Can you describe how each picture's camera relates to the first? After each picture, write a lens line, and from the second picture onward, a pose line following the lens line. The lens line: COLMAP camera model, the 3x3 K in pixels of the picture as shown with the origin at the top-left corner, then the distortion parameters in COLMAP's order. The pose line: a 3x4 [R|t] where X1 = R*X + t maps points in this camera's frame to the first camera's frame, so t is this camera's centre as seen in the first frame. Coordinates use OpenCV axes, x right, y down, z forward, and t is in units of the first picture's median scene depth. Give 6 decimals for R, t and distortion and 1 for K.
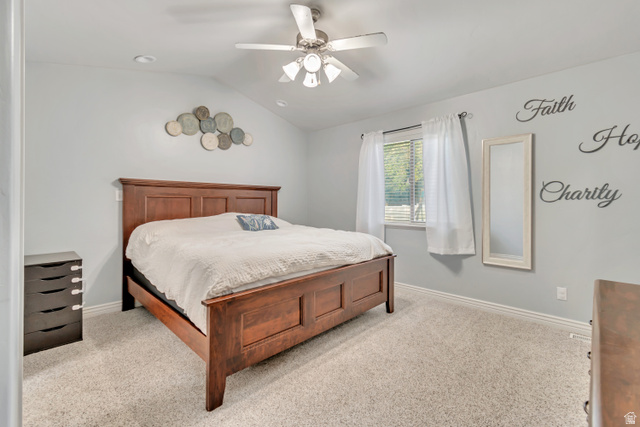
lens RADIAL K [[287.3, 0, 318.8], [0, 287.3, 205.4], [0, 0, 1]] dist [0.001382, -0.000605]
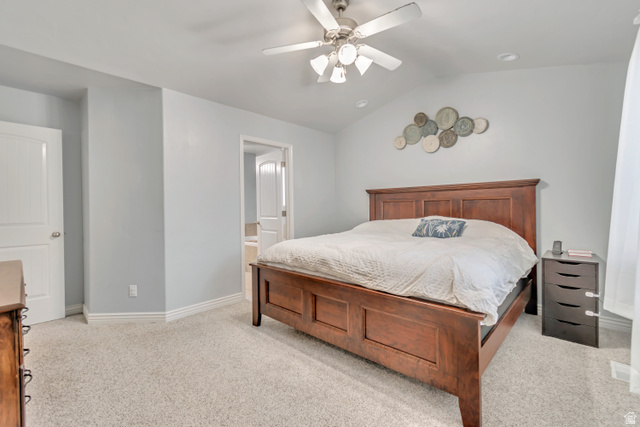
lens RADIAL K [[274.6, 0, 320.0], [0, 274.6, 213.5], [0, 0, 1]] dist [0.000528, -0.000073]
pose [[0.023435, 0.020057, -0.999524, 0.679668], [0.004061, 0.999789, 0.020157, -0.002763], [0.999717, -0.004531, 0.023349, 0.711250]]
